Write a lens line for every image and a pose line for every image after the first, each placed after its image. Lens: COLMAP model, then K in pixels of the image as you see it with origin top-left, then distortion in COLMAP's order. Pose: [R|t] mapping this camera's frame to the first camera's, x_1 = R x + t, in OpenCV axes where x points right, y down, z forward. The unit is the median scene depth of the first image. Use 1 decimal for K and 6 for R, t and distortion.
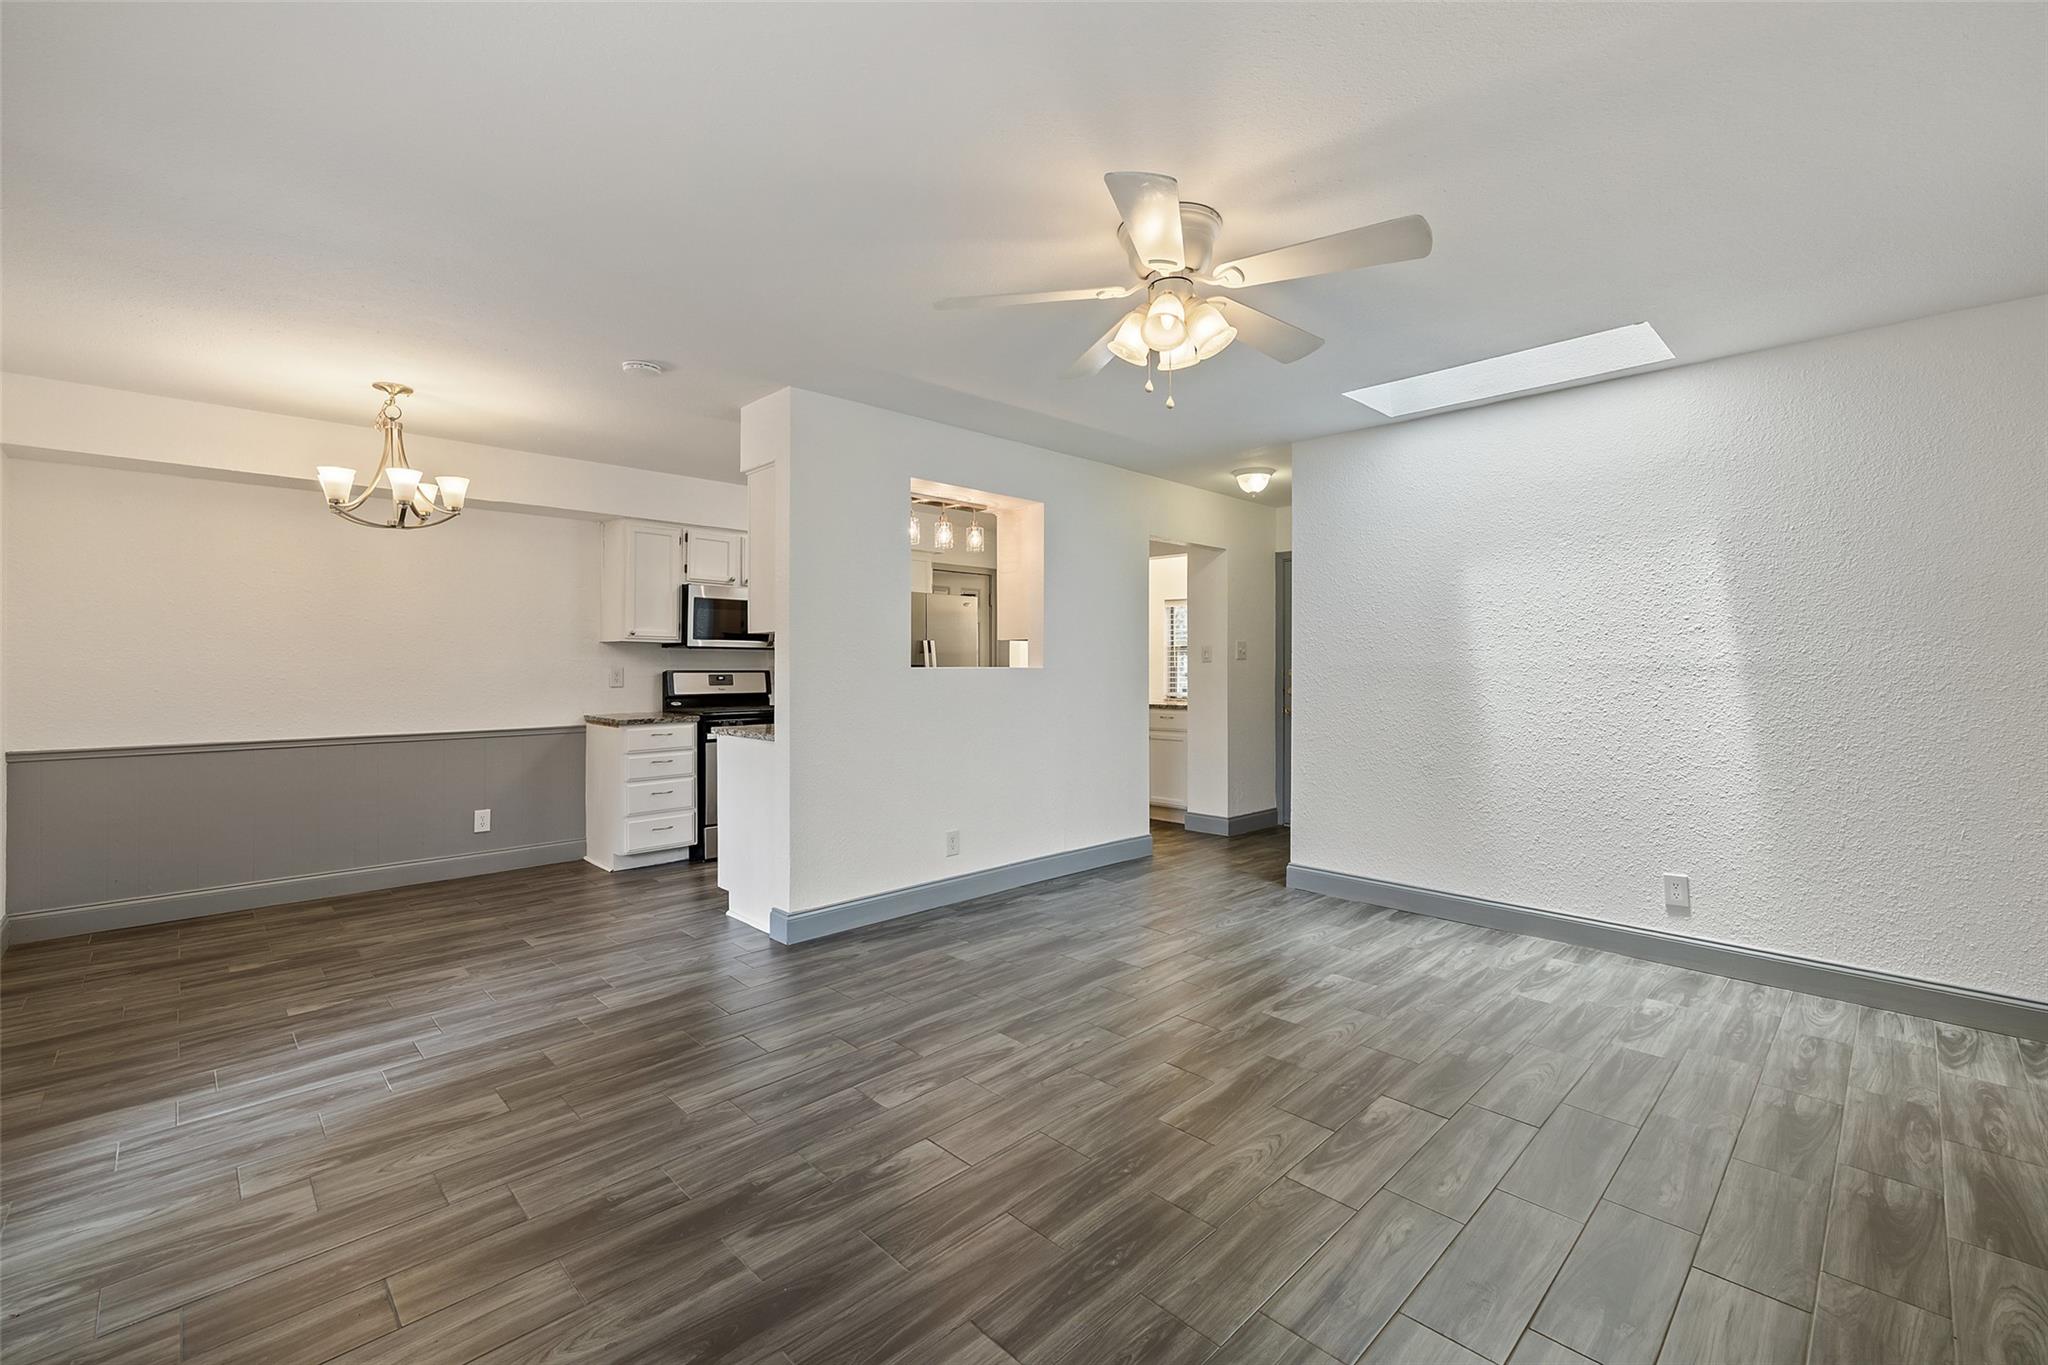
lens RADIAL K [[867.0, 0, 1018.9], [0, 867.0, 660.3], [0, 0, 1]] dist [0.002035, 0.000321]
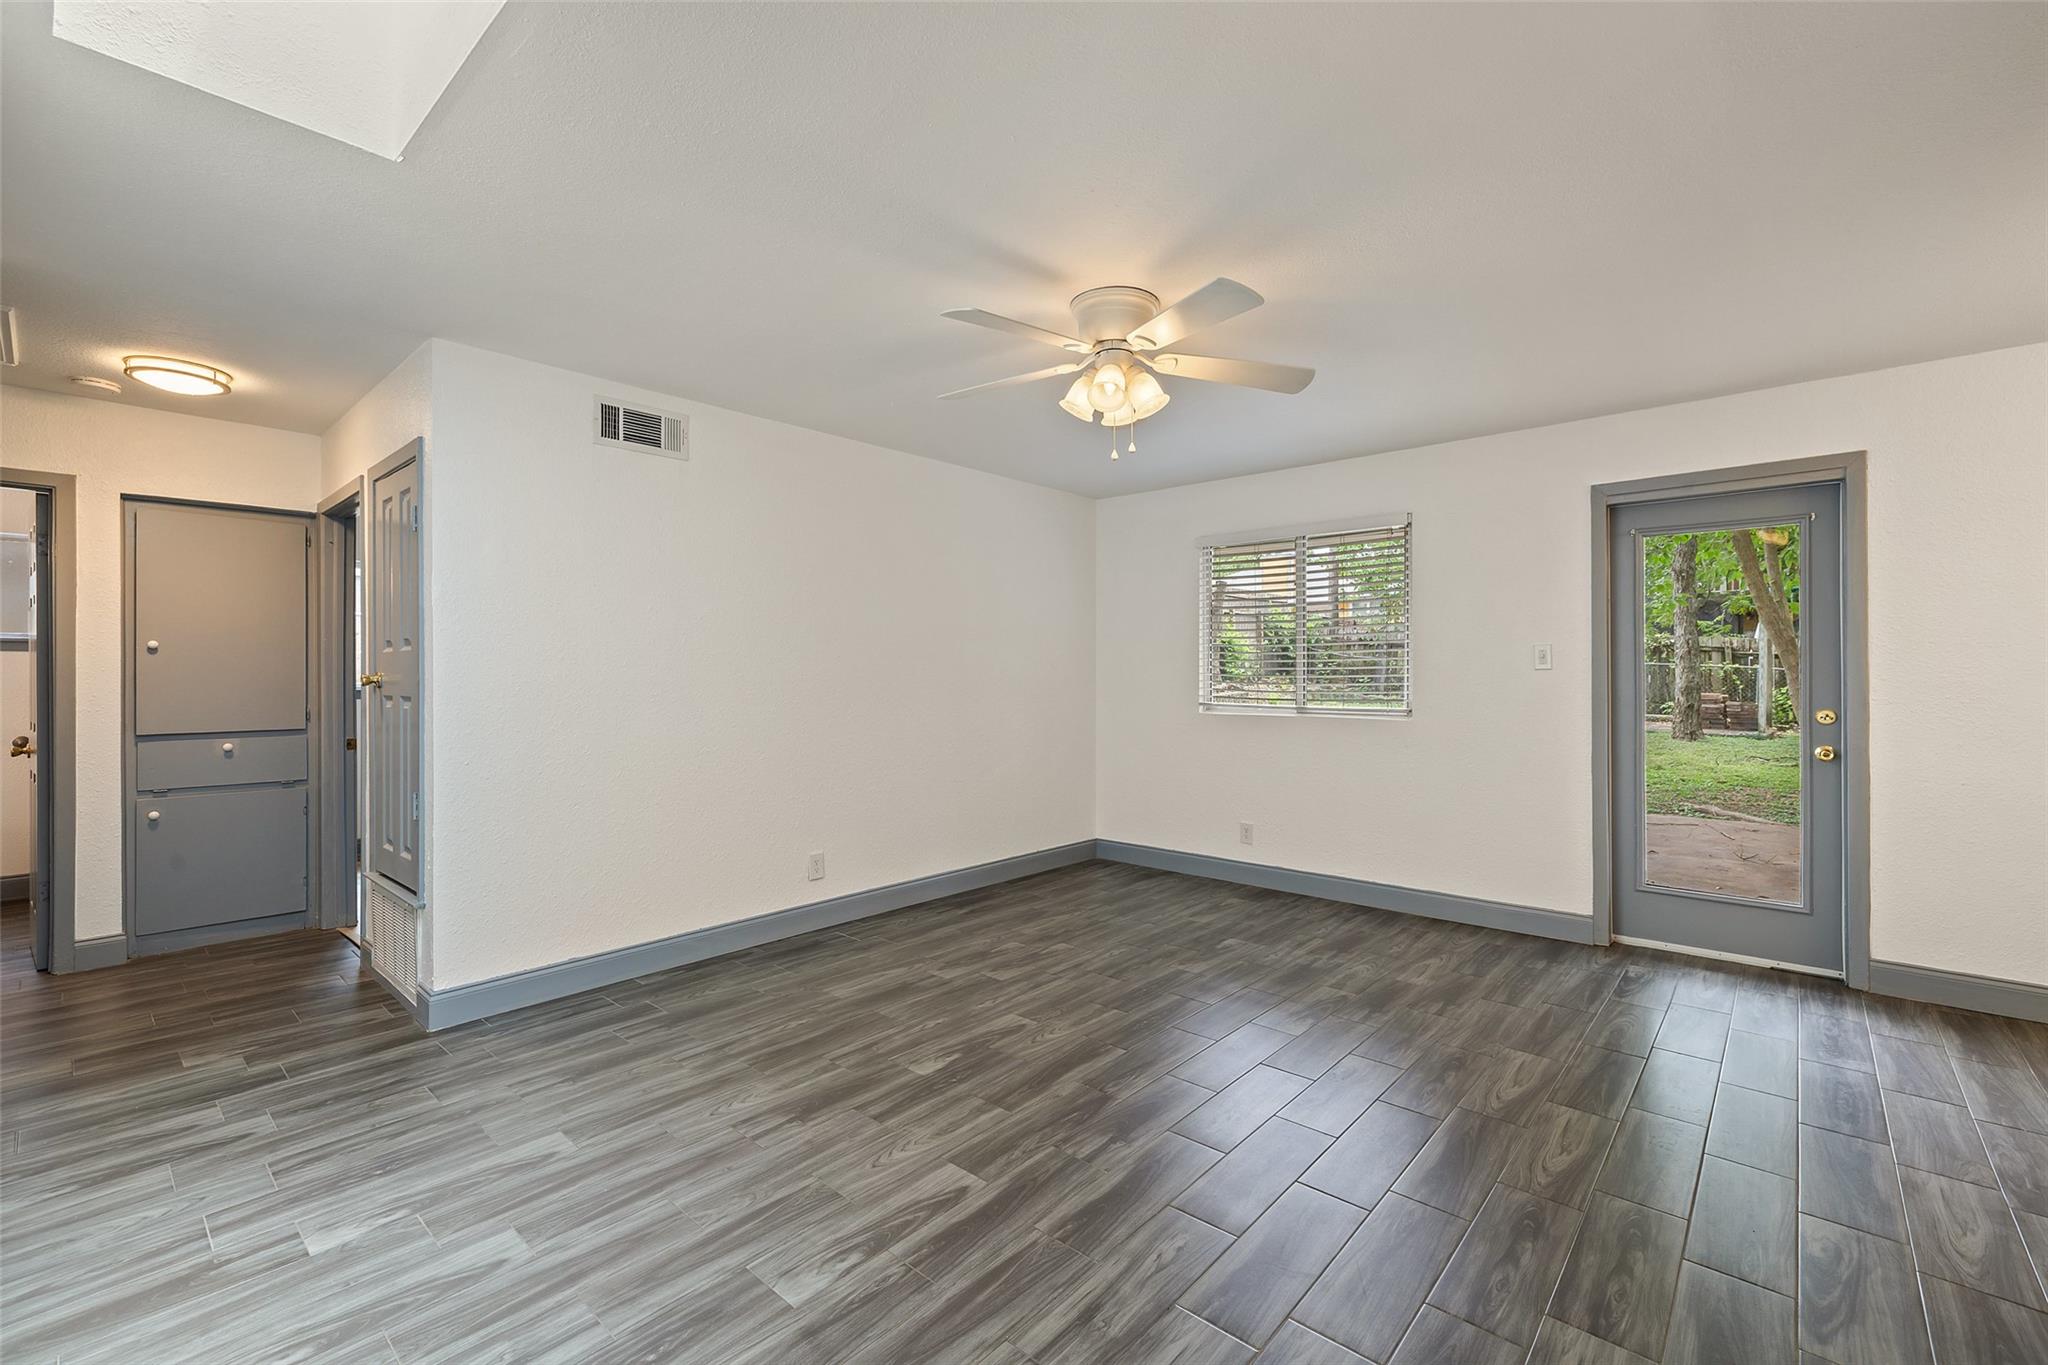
lens RADIAL K [[867.0, 0, 1028.2], [0, 867.0, 674.1], [0, 0, 1]] dist [0.002035, 0.000321]
pose [[-0.997086, -0.000059, -0.076279, 0.279322], [0.000396, 0.999982, -0.005950, 0.001677], [0.076278, -0.005963, -0.997069, 1.581154]]
